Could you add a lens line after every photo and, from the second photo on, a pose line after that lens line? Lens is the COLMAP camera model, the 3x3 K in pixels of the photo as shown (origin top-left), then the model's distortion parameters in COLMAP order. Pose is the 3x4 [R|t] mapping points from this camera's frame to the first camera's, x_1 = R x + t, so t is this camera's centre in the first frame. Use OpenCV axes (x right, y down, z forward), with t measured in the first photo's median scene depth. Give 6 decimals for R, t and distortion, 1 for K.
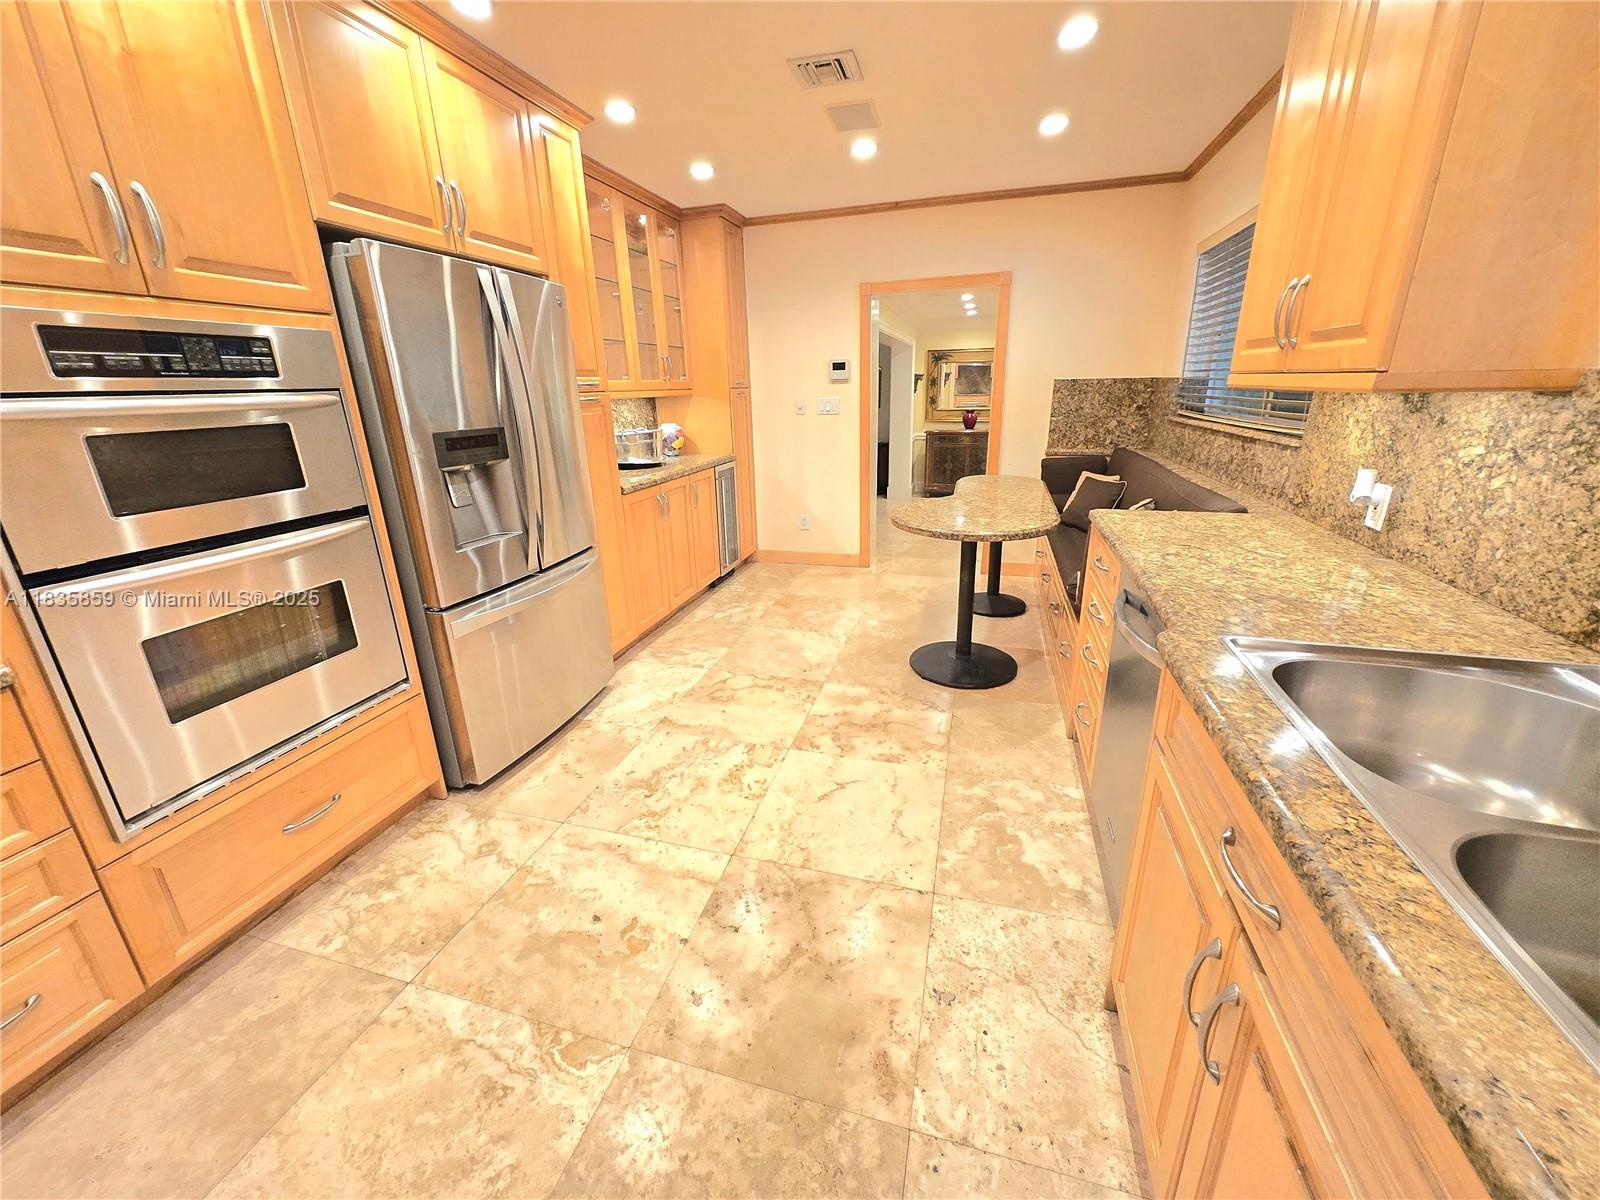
lens RADIAL K [[623.5, 0, 799.7], [0, 623.5, 584.0], [0, 0, 1]] dist [0.002407, -0.001226]
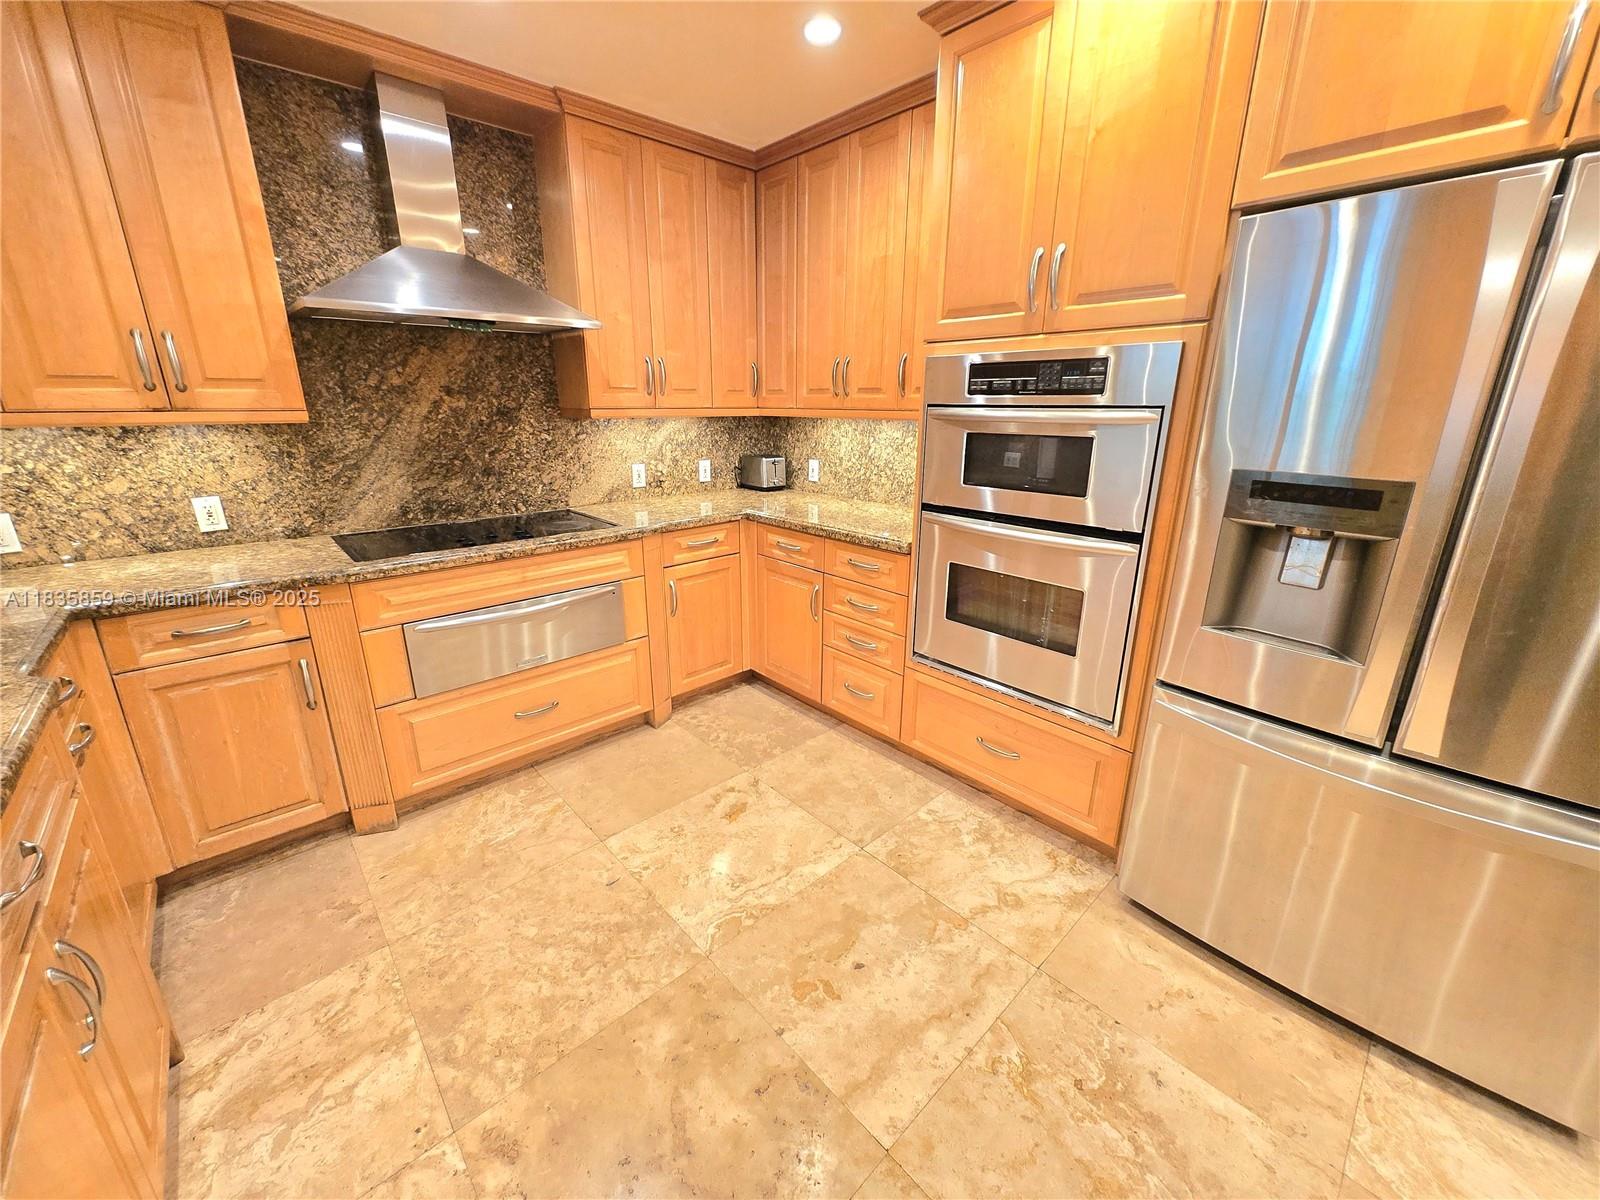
lens RADIAL K [[623.5, 0, 799.7], [0, 623.5, 584.0], [0, 0, 1]] dist [0.002407, -0.001226]
pose [[-0.517976, 0.263190, -0.813899, 0.327696], [-0.251346, 0.862657, 0.438916, -0.345580], [0.817634, 0.431919, -0.380684, 0.996608]]
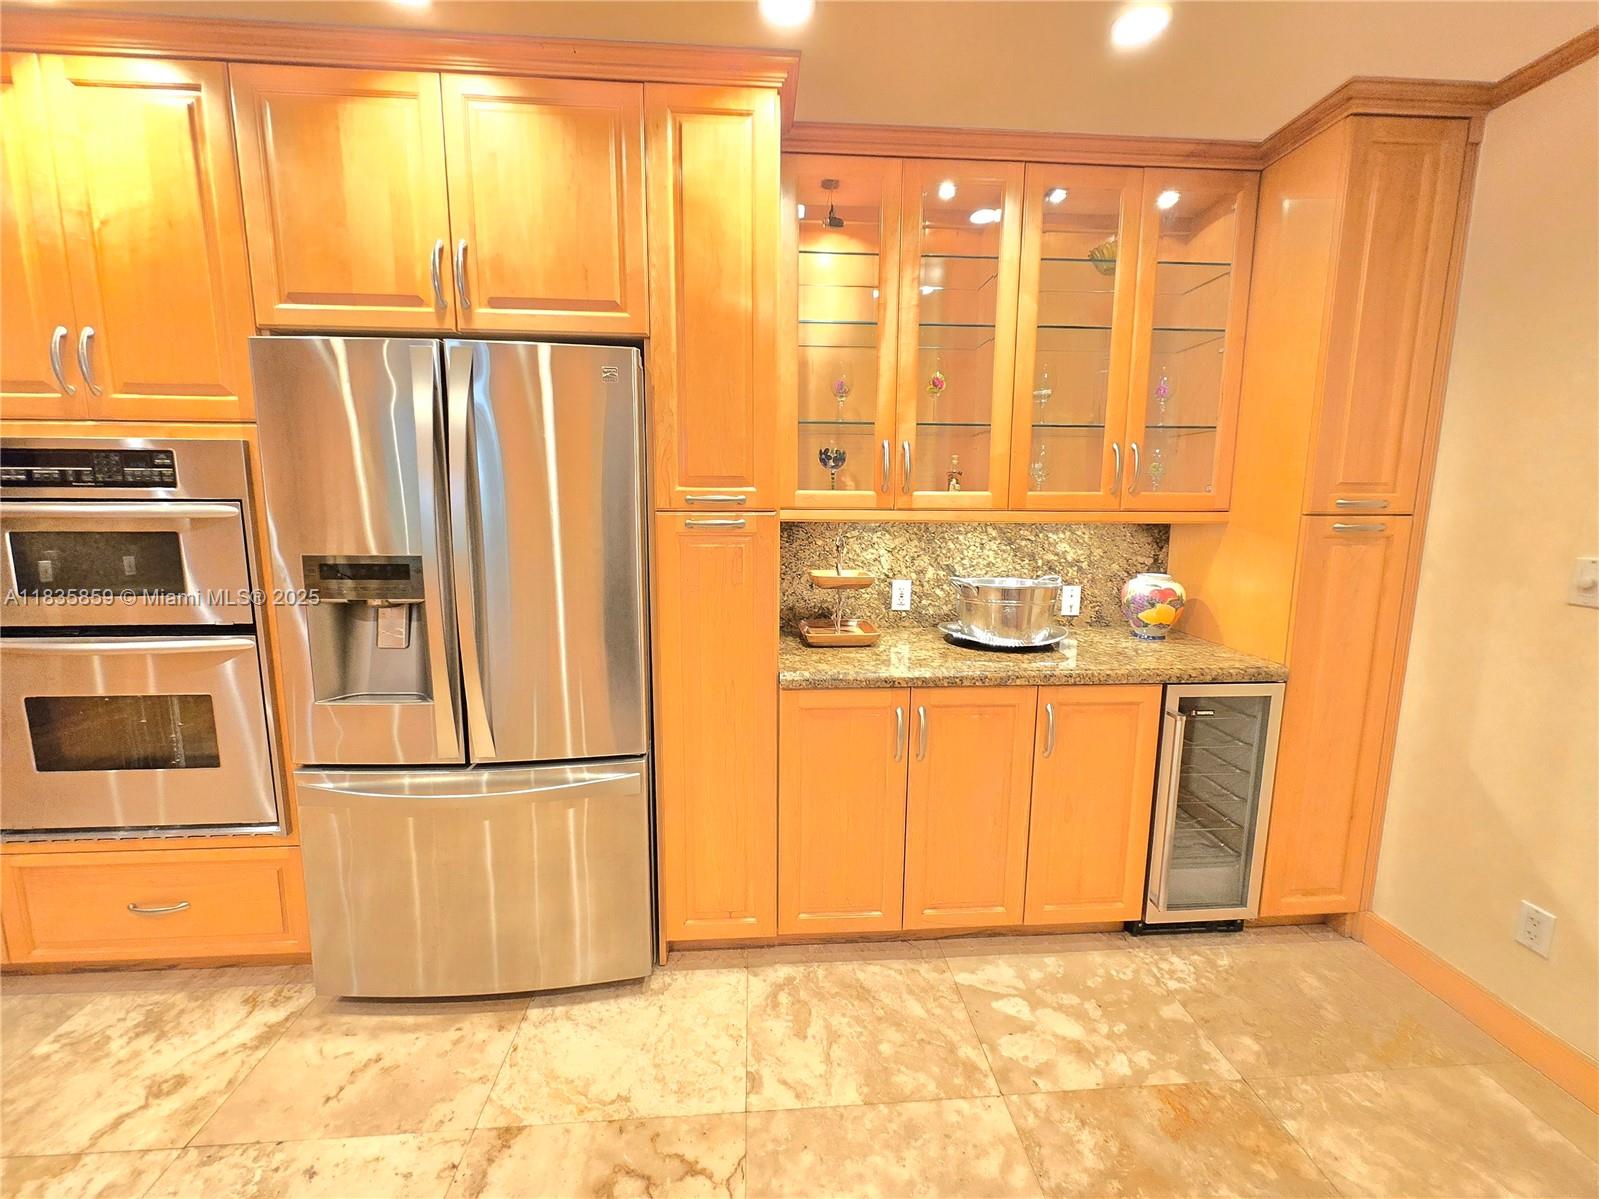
lens RADIAL K [[639.8, 0, 795.7], [0, 639.8, 587.7], [0, 0, 1]] dist [0.001131, -0.000503]
pose [[0.342489, 0.158649, -0.926030, 0.430267], [-0.299219, 0.952736, 0.052559, -0.471315], [0.890601, 0.259084, 0.373772, 1.373786]]
